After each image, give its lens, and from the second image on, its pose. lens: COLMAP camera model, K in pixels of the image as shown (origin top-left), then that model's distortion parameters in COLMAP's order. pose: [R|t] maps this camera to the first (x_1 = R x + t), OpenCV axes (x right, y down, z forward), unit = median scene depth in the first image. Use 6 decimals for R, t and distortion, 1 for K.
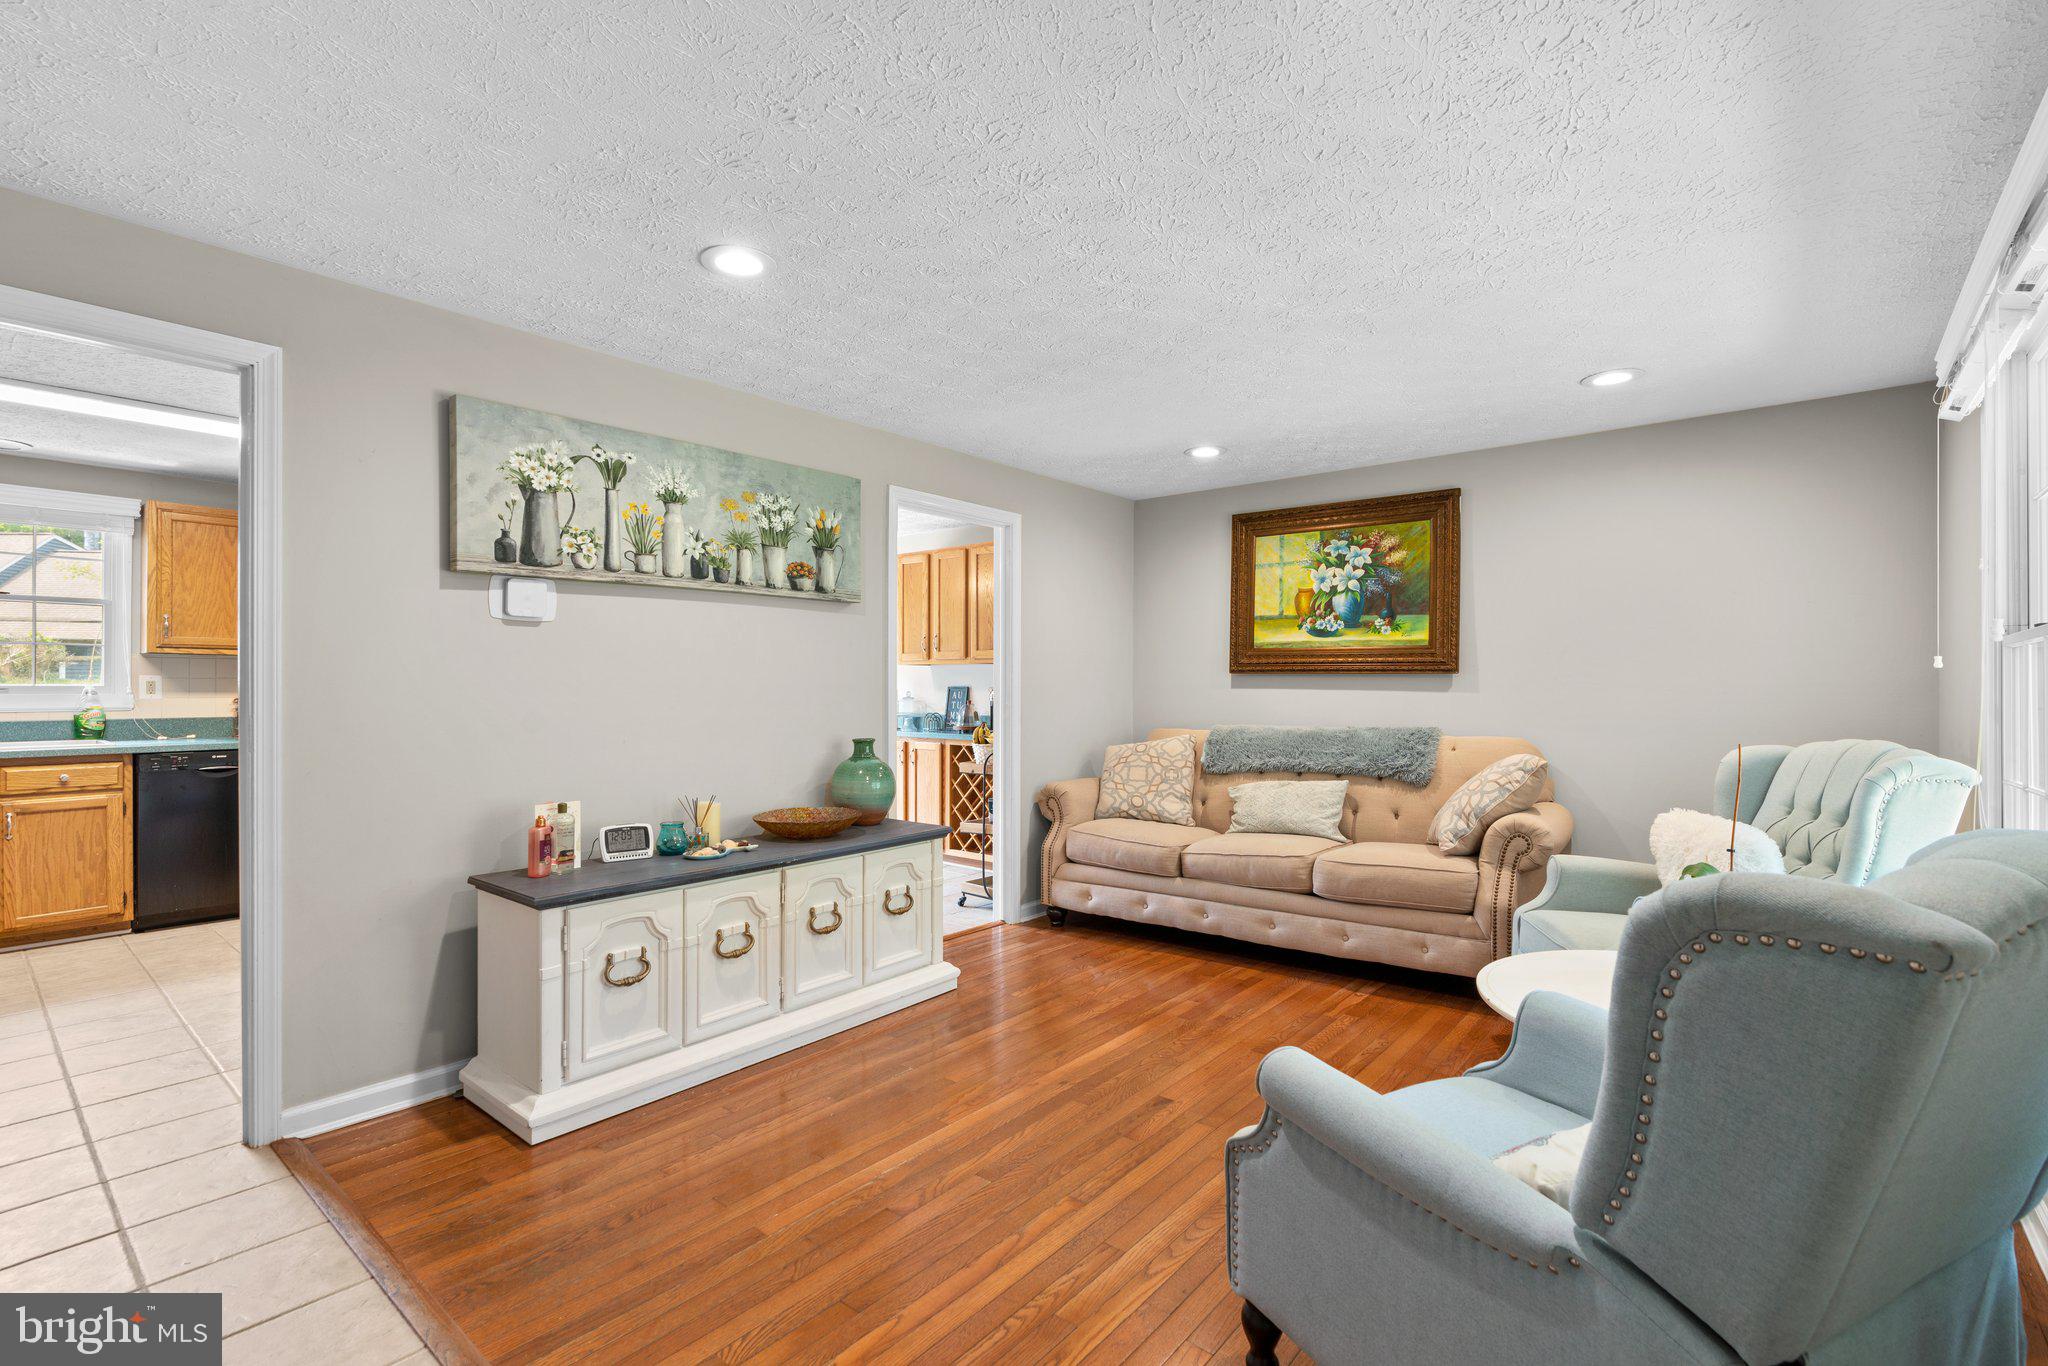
lens RADIAL K [[922.5, 0, 1022.9], [0, 922.5, 688.0], [0, 0, 1]] dist [0.000384, 0.000605]
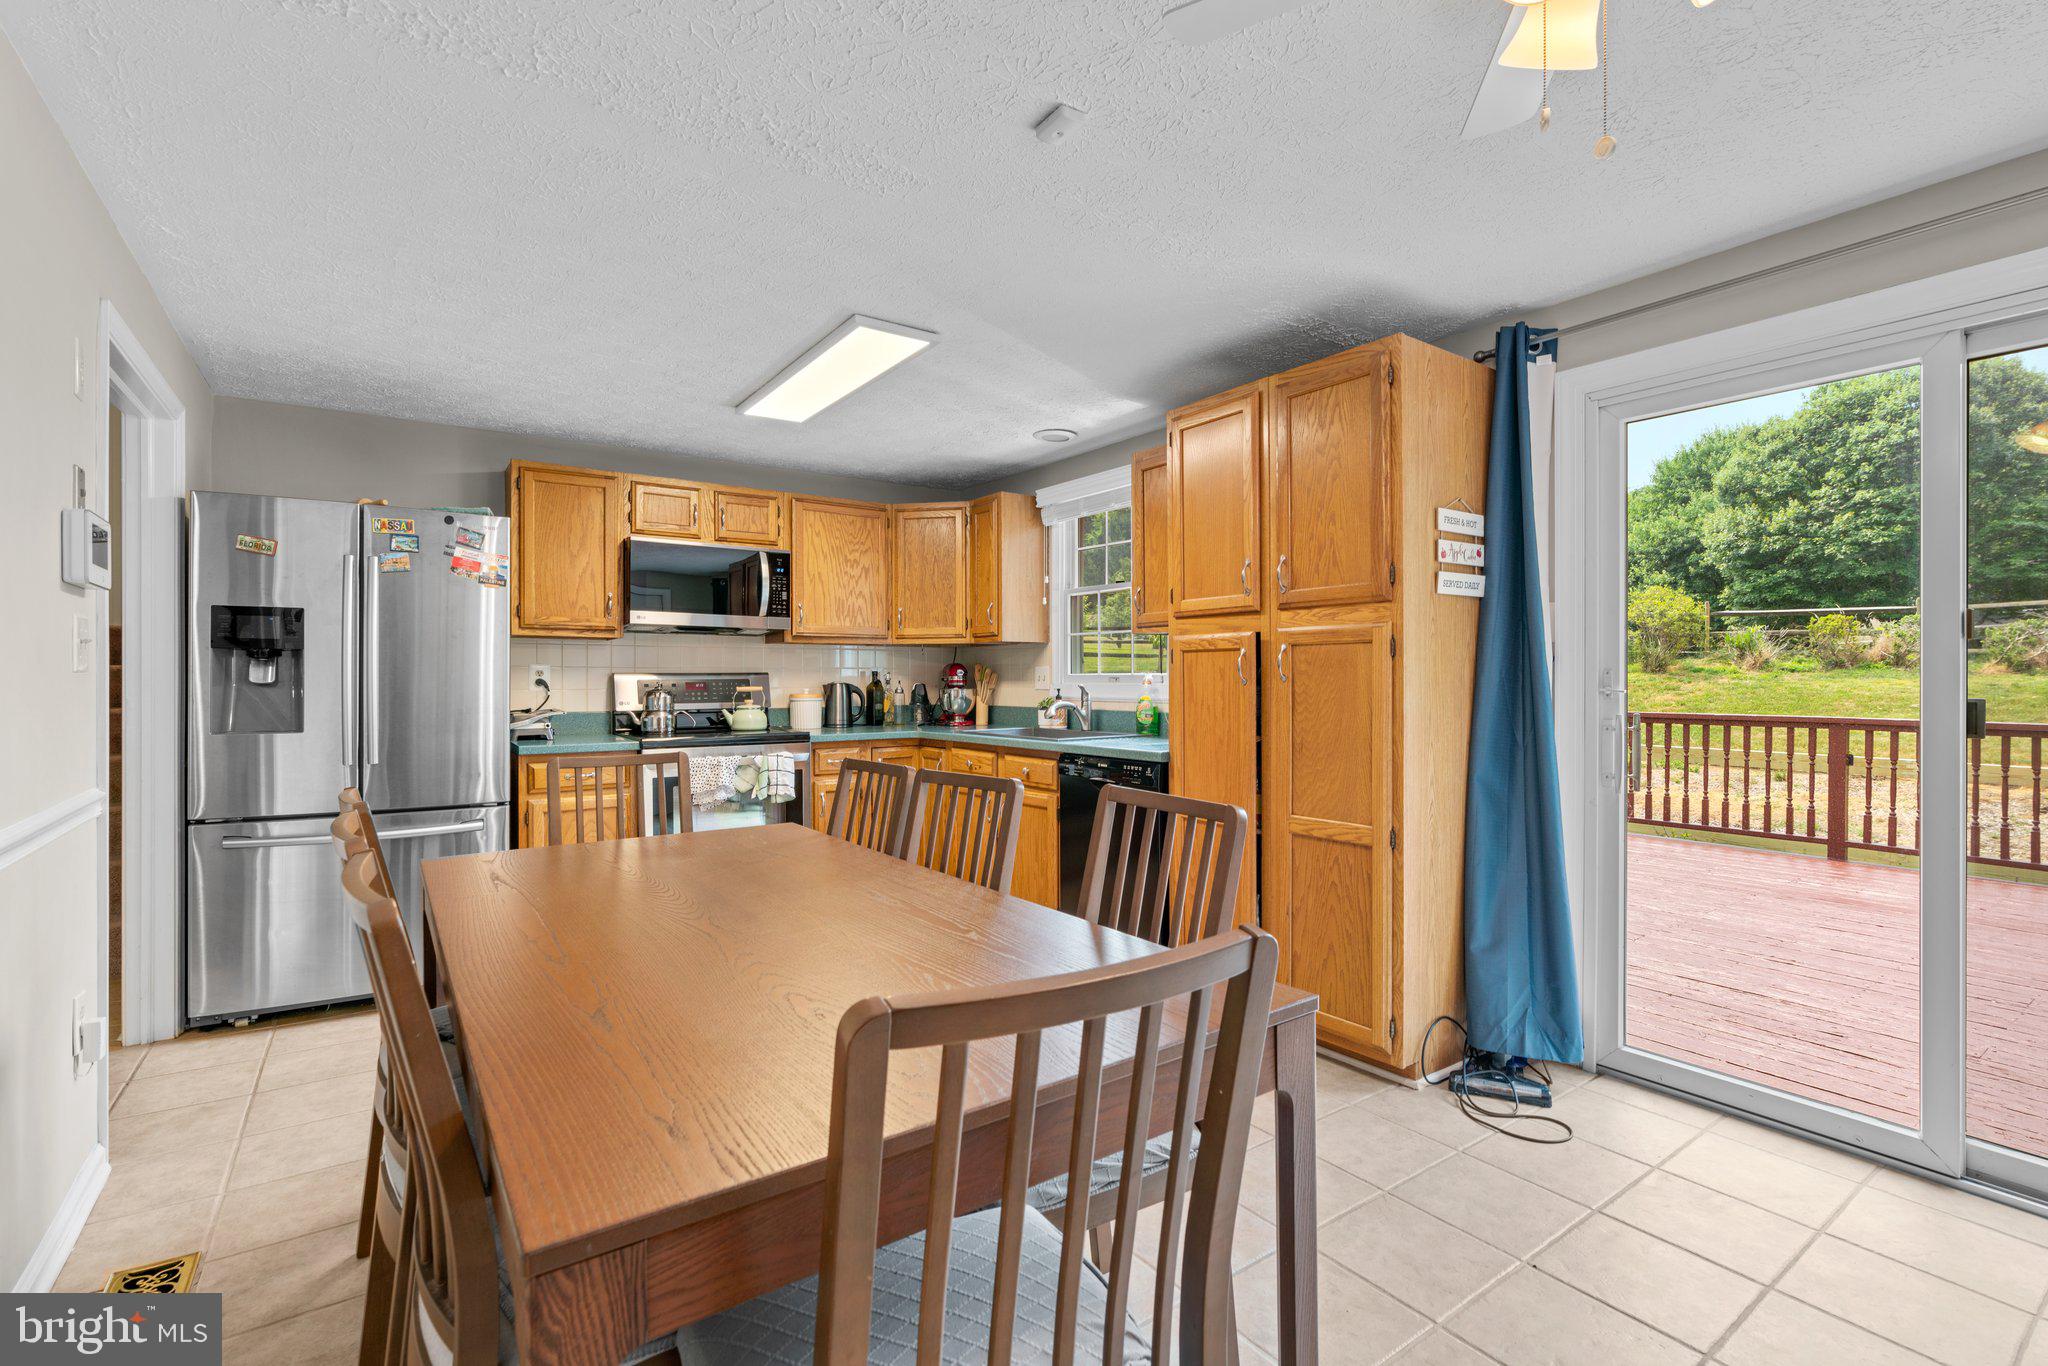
lens RADIAL K [[920.5, 0, 1015.3], [0, 920.5, 676.5], [0, 0, 1]] dist [-0.017337, 0.008126]
pose [[-0.264595, -0.005256, -0.964345, -0.106689], [-0.002214, 0.999986, -0.004843, 0.003991], [0.964357, 0.000853, -0.264603, 1.098172]]
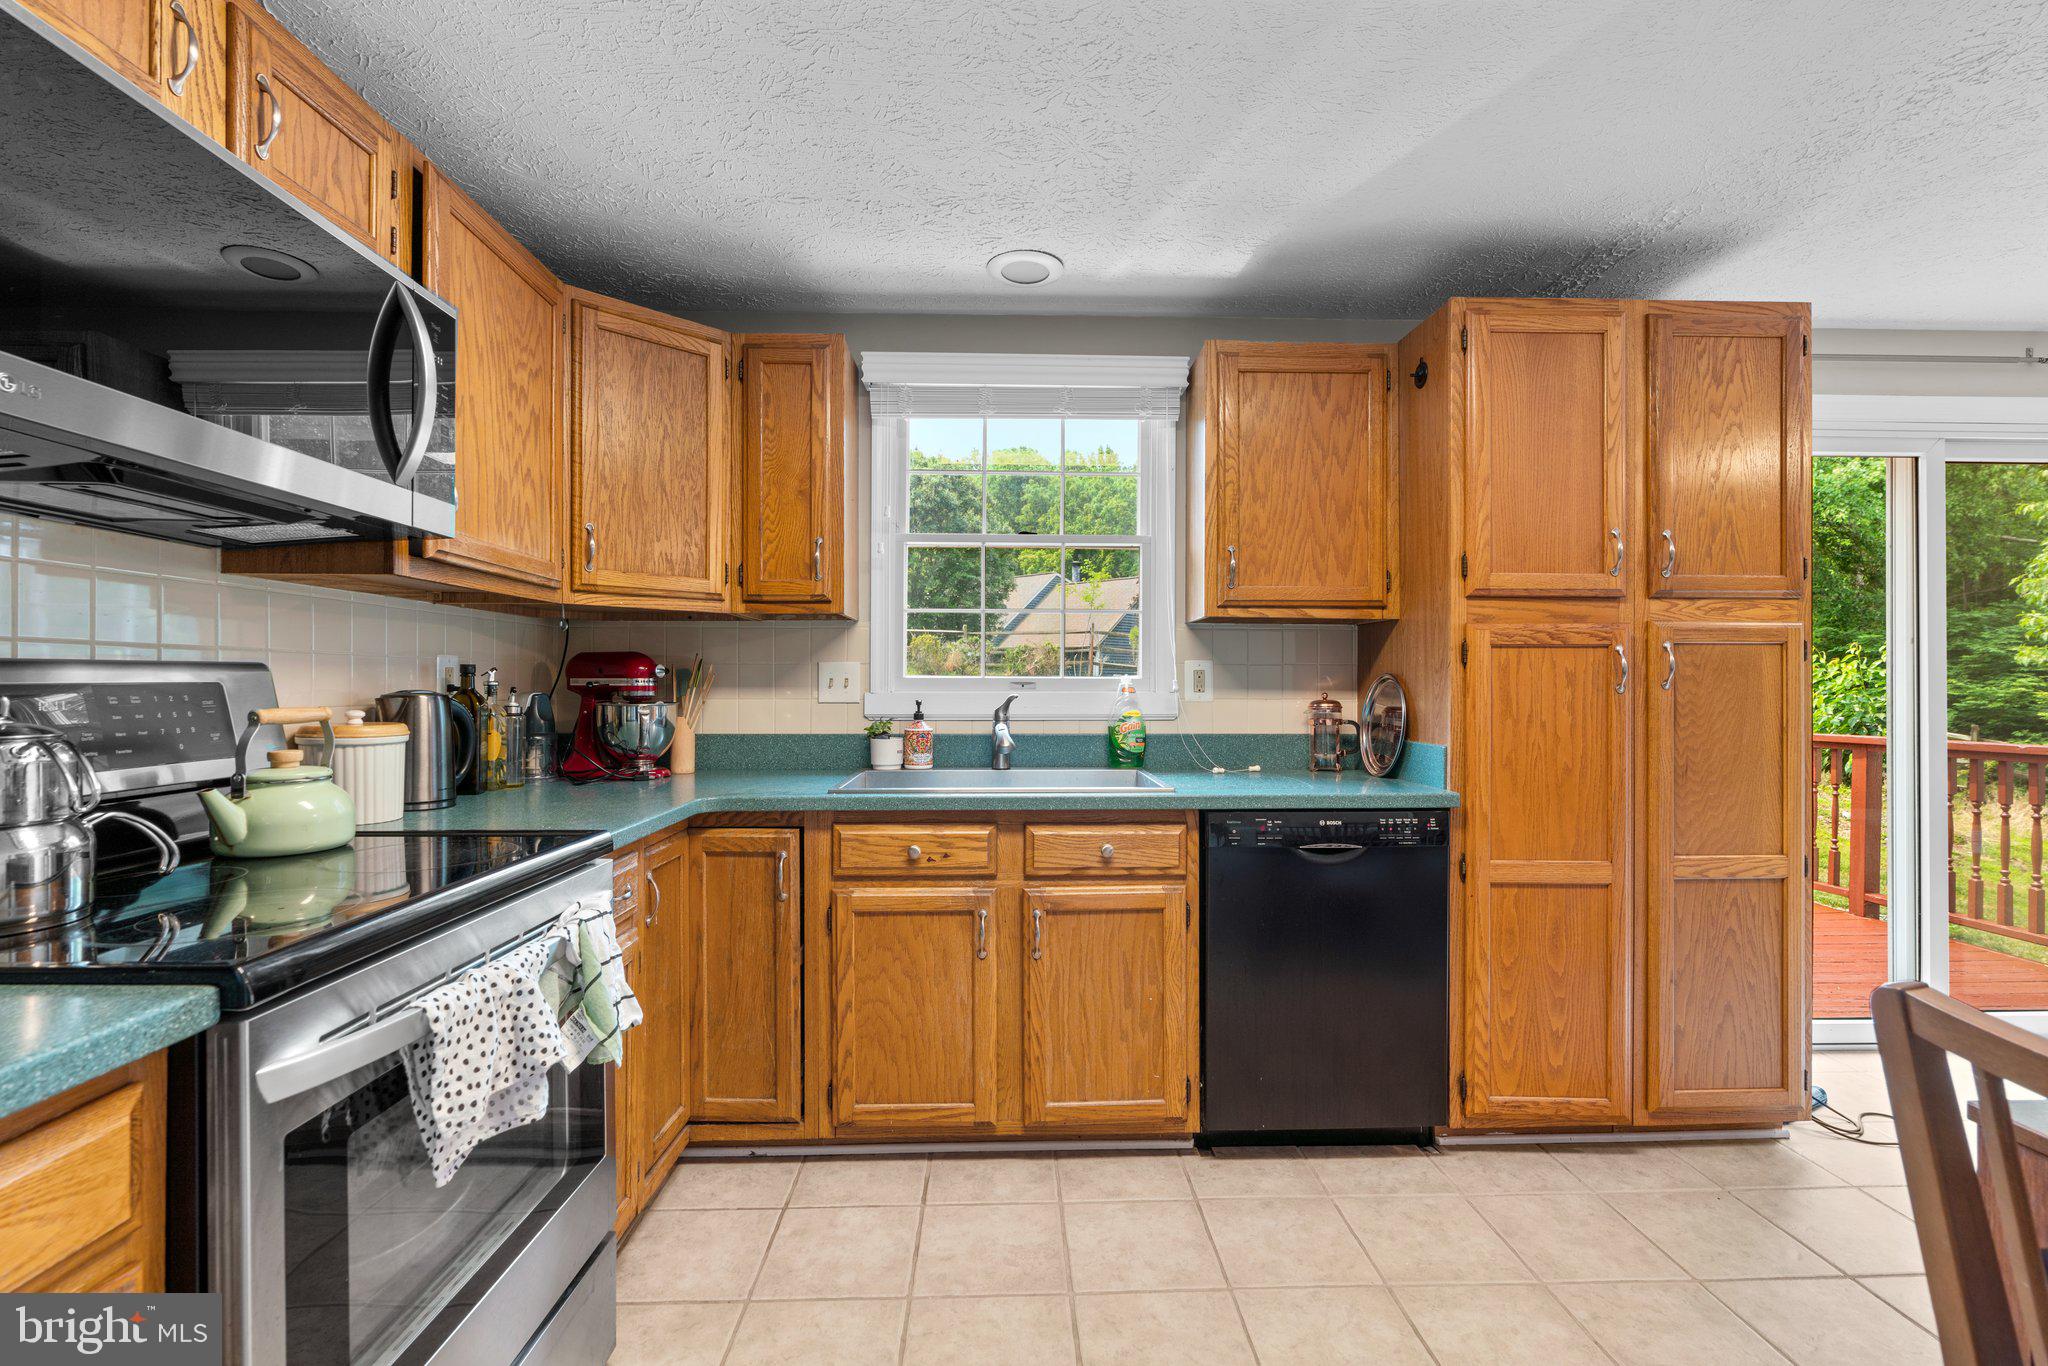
lens RADIAL K [[920.5, 0, 1015.3], [0, 920.5, 676.5], [0, 0, 1]] dist [-0.017337, 0.008126]
pose [[0.661048, -0.007067, -0.750310, -0.600226], [-0.001782, 0.999938, -0.010988, 0.003221], [0.750341, 0.008600, 0.660995, 0.542105]]
